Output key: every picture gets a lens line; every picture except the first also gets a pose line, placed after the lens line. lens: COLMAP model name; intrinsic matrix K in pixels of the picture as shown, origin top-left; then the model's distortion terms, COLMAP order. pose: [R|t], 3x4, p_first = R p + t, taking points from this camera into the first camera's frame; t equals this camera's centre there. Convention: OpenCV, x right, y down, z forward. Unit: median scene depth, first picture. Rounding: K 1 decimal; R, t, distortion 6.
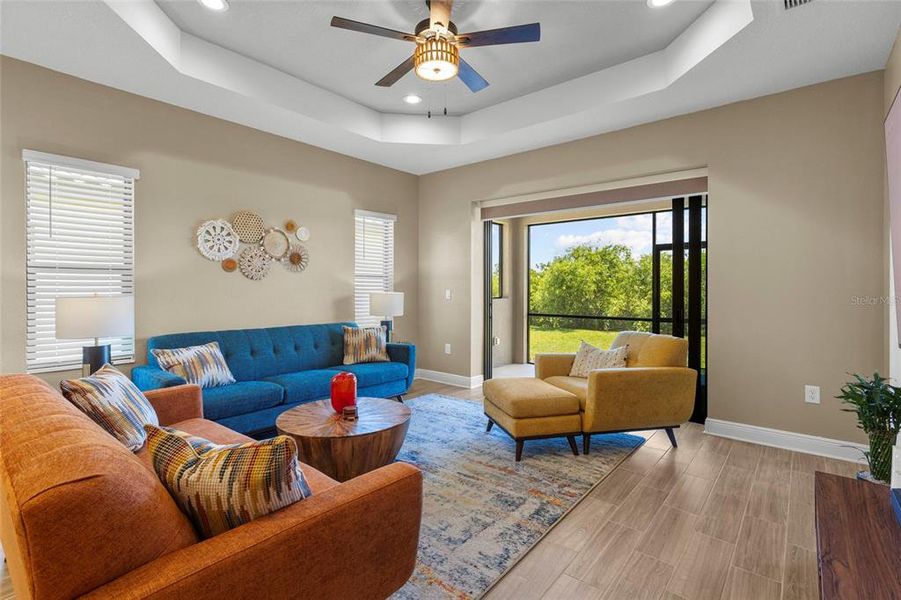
lens RADIAL K [[419.8, 0, 456.3], [0, 419.8, 287.8], [0, 0, 1]] dist [0.003129, 0.001290]
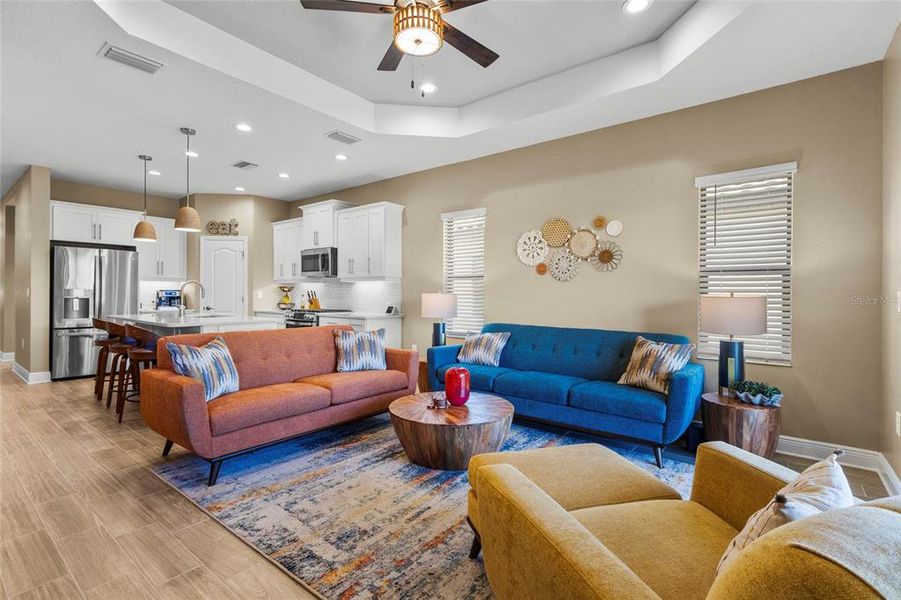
lens RADIAL K [[419.8, 0, 451.2], [0, 419.8, 293.3], [0, 0, 1]] dist [0.003129, 0.001290]
pose [[0.021249, -0.002059, -0.999772, 1.156380], [-0.006093, 0.999979, -0.002188, 0.031884], [0.999756, 0.006139, 0.021236, 1.427618]]
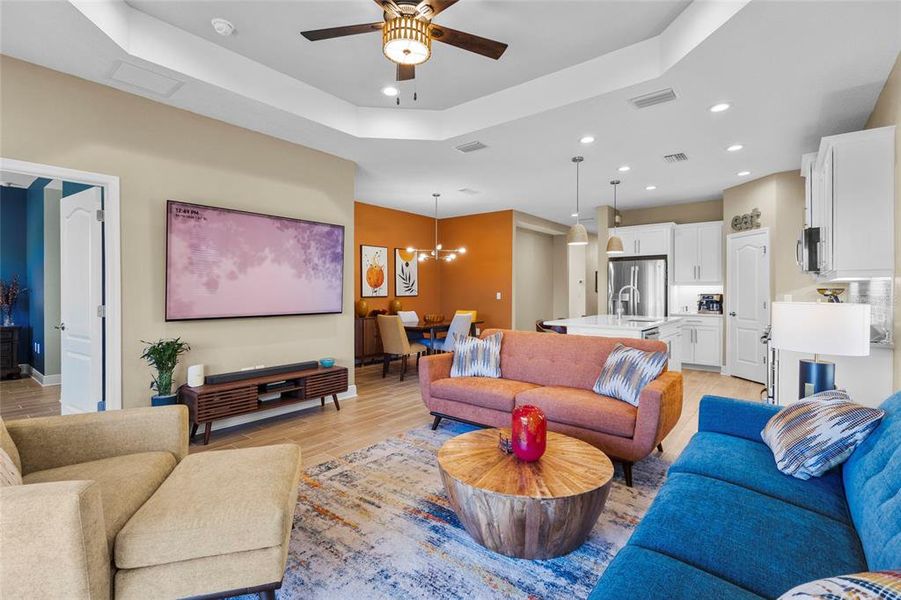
lens RADIAL K [[419.8, 0, 444.9], [0, 419.8, 293.1], [0, 0, 1]] dist [0.003129, 0.001290]
pose [[-0.999989, -0.002869, 0.003587, -0.181186], [-0.002858, 0.999991, 0.003075, 0.002224], [-0.003596, 0.003064, -0.999989, 2.586181]]
